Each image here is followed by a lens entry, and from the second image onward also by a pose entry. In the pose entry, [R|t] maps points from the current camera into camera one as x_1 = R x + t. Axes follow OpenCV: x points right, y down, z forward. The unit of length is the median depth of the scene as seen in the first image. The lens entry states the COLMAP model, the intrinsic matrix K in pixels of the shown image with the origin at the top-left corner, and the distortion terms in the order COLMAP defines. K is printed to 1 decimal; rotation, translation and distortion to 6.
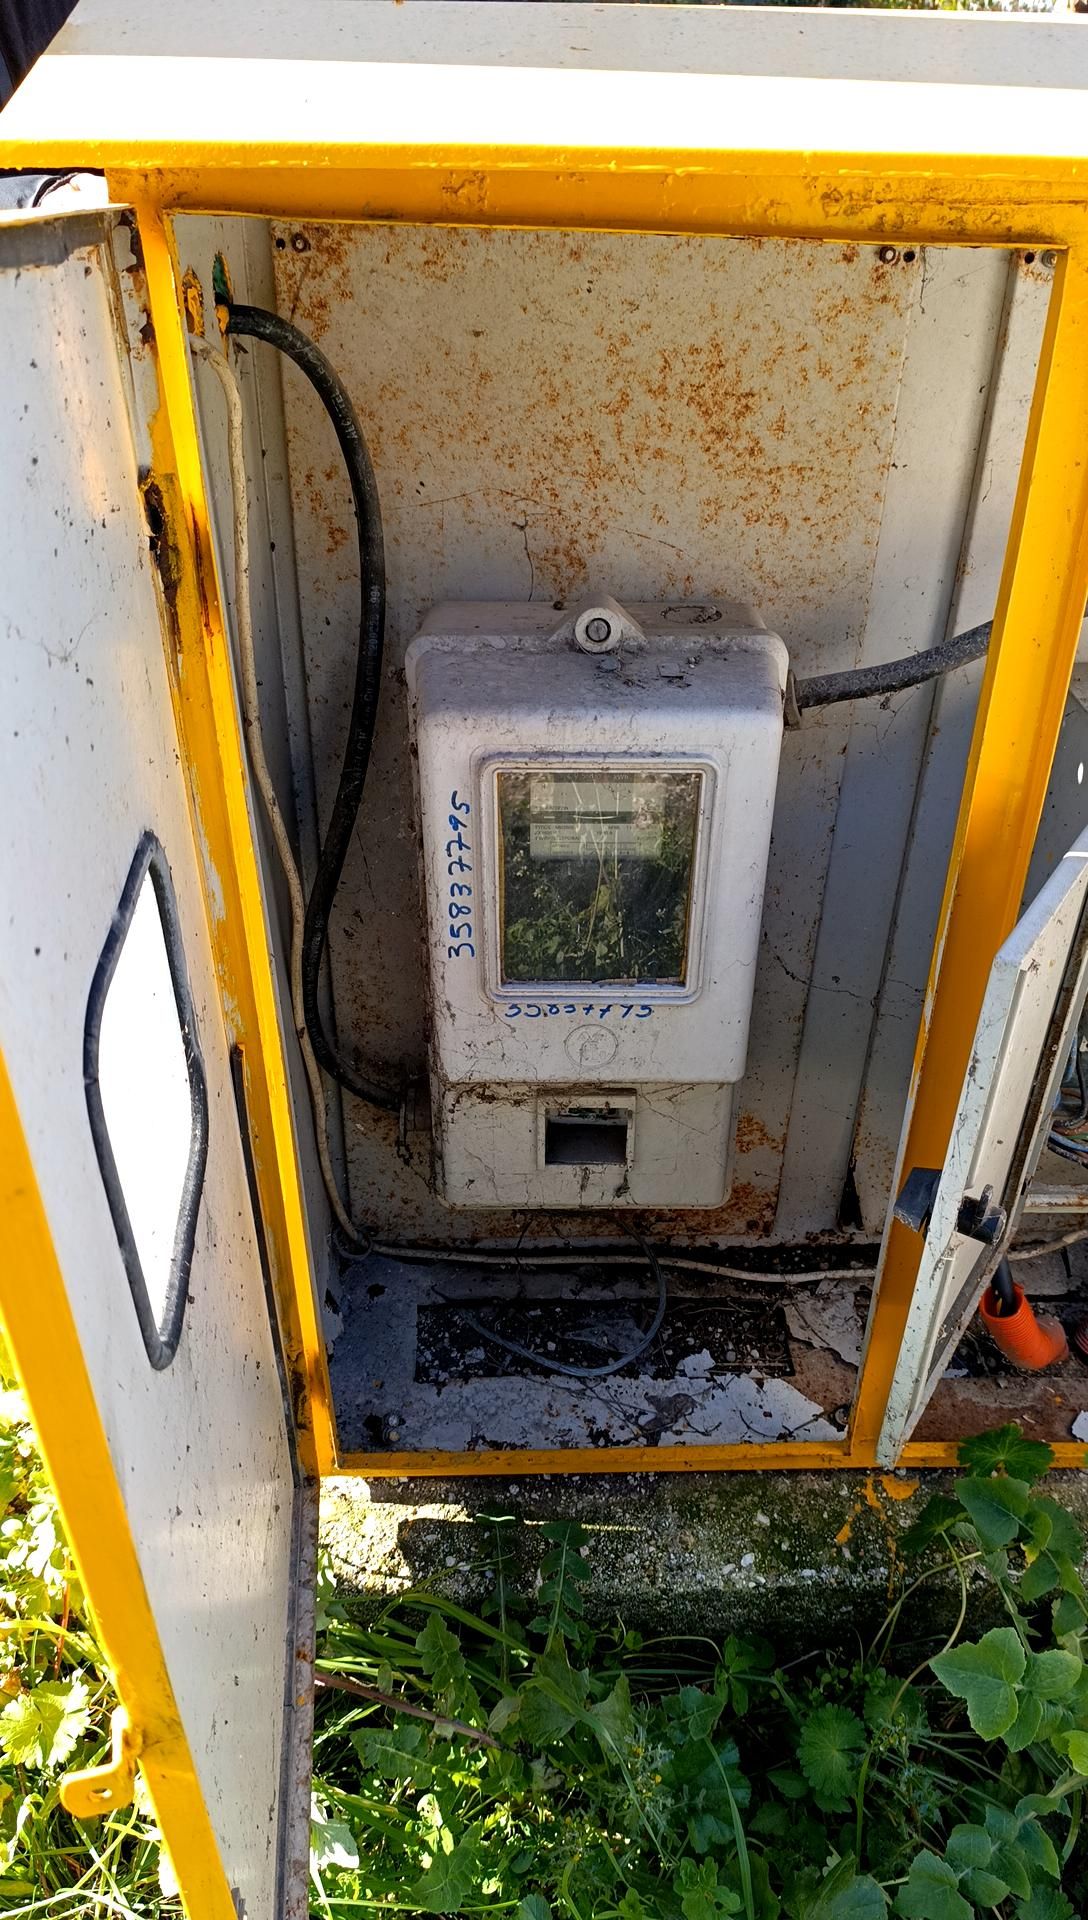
lens RADIAL K [[1266.2, 0, 544.0], [0, 1266.2, 960.0], [0, 0, 1]] dist [0.026318, -0.071924]
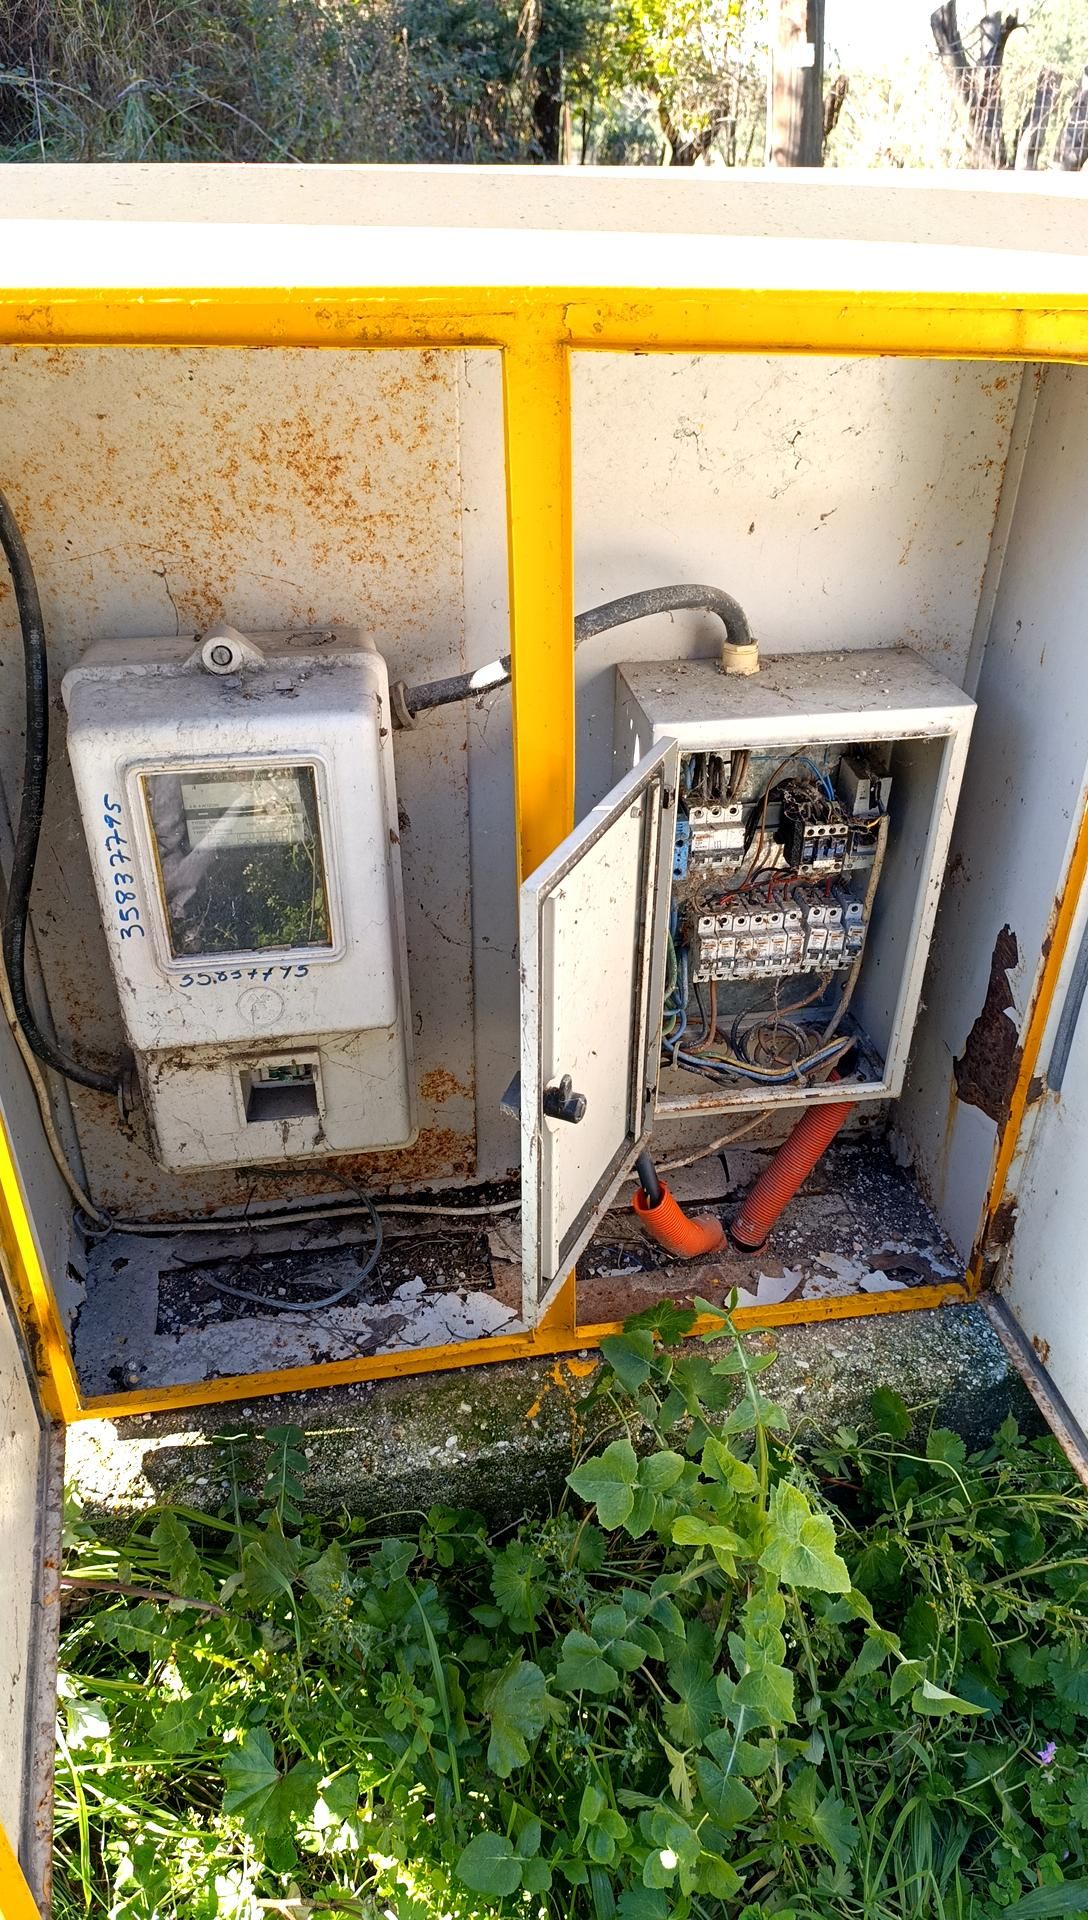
lens RADIAL K [[1266.2, 0, 544.0], [0, 1266.2, 960.0], [0, 0, 1]] dist [0.026318, -0.071924]
pose [[0.987342, -0.088403, 0.131681, 0.145628], [0.092519, 0.995385, -0.025457, 0.079215], [-0.128822, 0.037318, 0.990965, -0.203045]]
